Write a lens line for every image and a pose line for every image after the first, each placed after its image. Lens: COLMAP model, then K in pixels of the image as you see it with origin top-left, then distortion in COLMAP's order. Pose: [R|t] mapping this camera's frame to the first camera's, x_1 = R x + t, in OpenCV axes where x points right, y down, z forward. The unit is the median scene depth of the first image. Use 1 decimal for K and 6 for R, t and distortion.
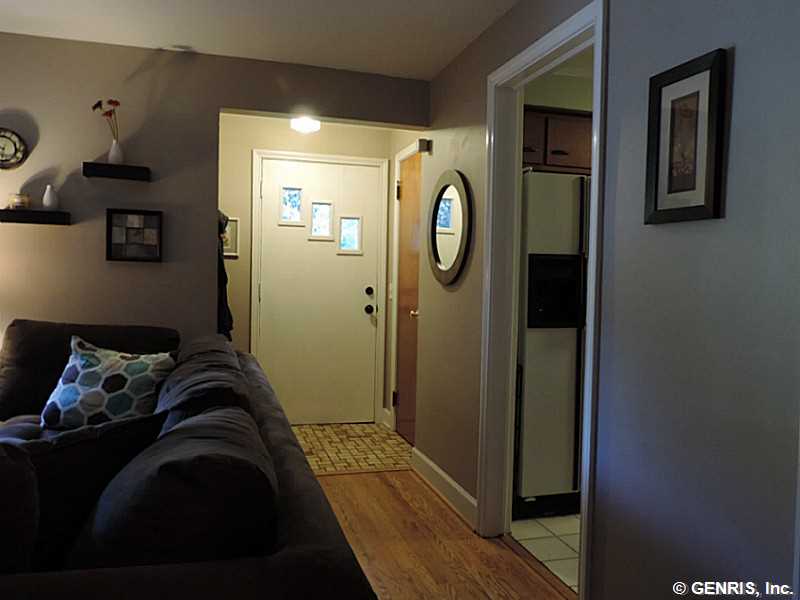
lens RADIAL K [[628.7, 0, 400.0], [0, 628.7, 300.0], [0, 0, 1]] dist [-0.028280, 0.005260]
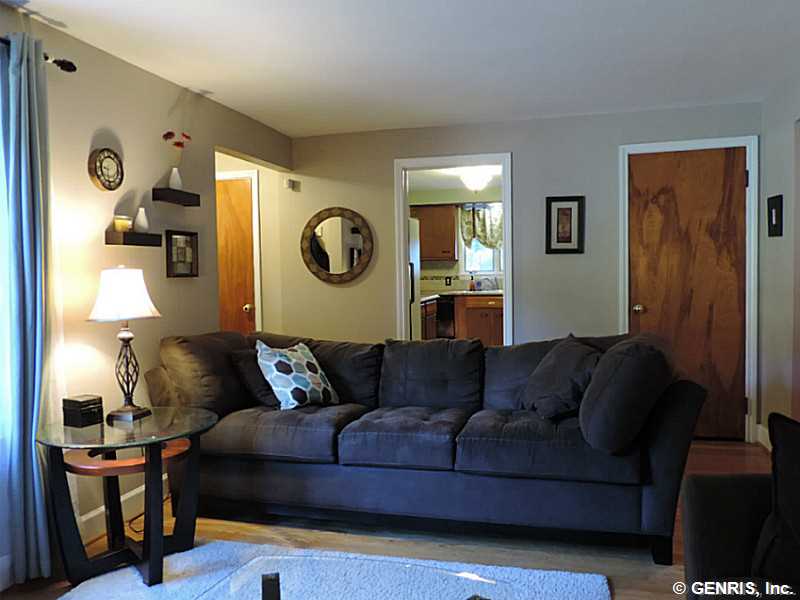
lens RADIAL K [[628.7, 0, 400.0], [0, 628.7, 300.0], [0, 0, 1]] dist [-0.028280, 0.005260]
pose [[0.522718, -0.075265, 0.849176, -1.215359], [0.061118, 0.996840, 0.050732, -0.057005], [-0.850312, 0.025381, 0.525667, 0.092701]]
